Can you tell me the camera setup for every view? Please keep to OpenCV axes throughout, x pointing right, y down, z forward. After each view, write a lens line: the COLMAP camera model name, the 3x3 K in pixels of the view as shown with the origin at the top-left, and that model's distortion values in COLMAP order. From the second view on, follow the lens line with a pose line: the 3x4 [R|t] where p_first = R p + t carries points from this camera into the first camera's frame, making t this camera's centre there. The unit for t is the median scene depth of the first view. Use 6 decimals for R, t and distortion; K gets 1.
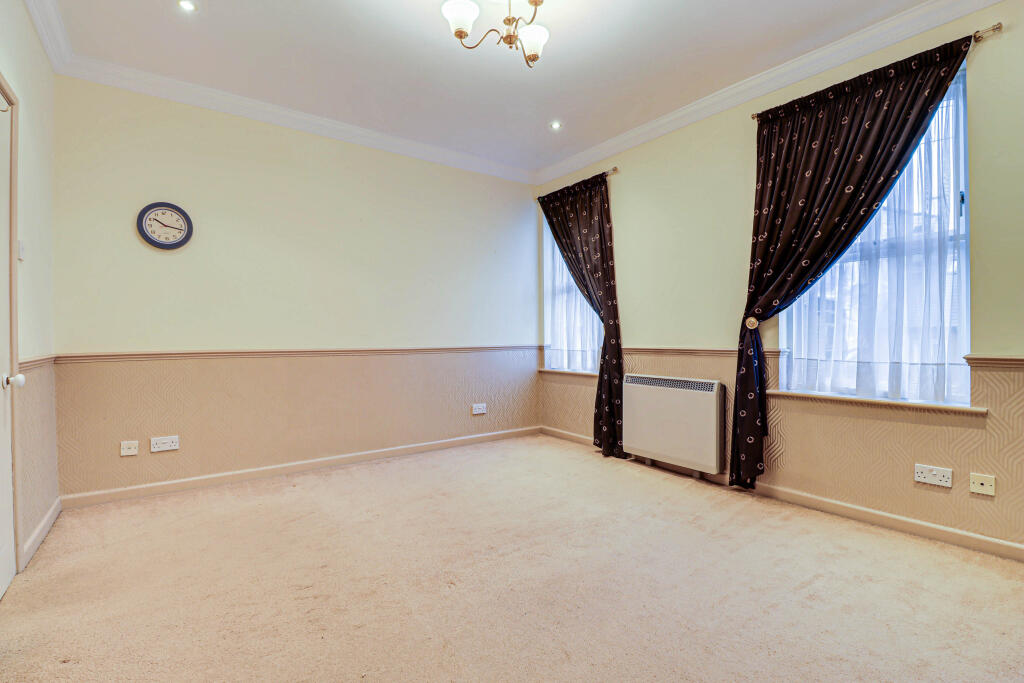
lens RADIAL K [[497.9, 0, 512.0], [0, 497.9, 341.5], [0, 0, 1]] dist [-0.000532, -0.000015]
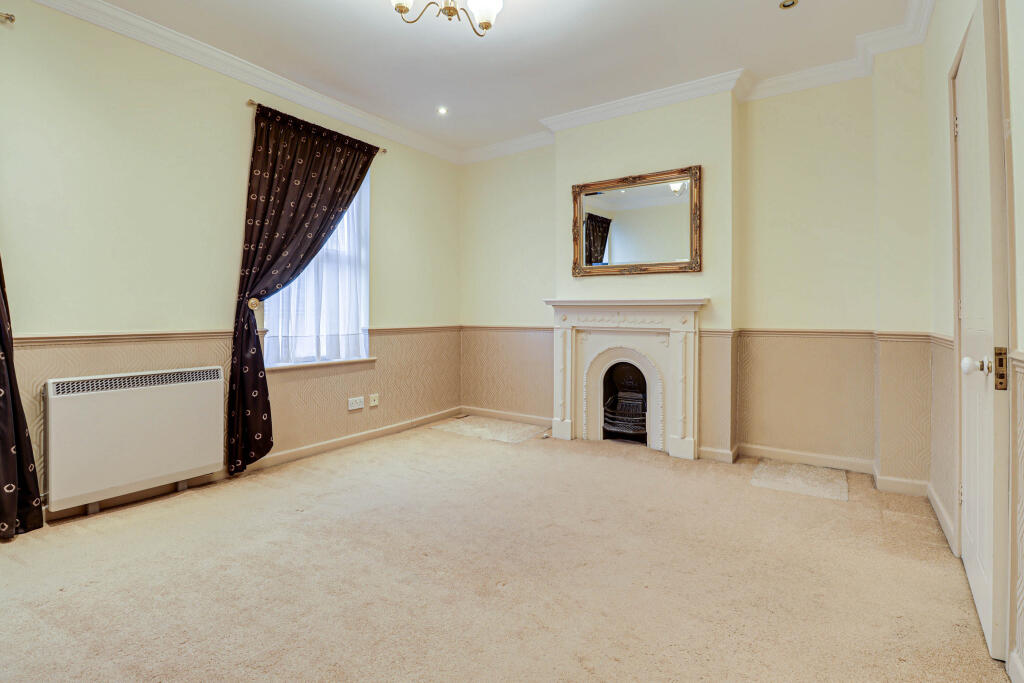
lens RADIAL K [[483.4, 0, 511.6], [0, 483.4, 312.6], [0, 0, 1]] dist [0.000066, 0.000027]
pose [[-0.348328, 0.006949, 0.937347, -0.710812], [0.008231, 0.999957, -0.004355, -0.012805], [-0.937337, 0.006198, -0.348370, 0.958086]]
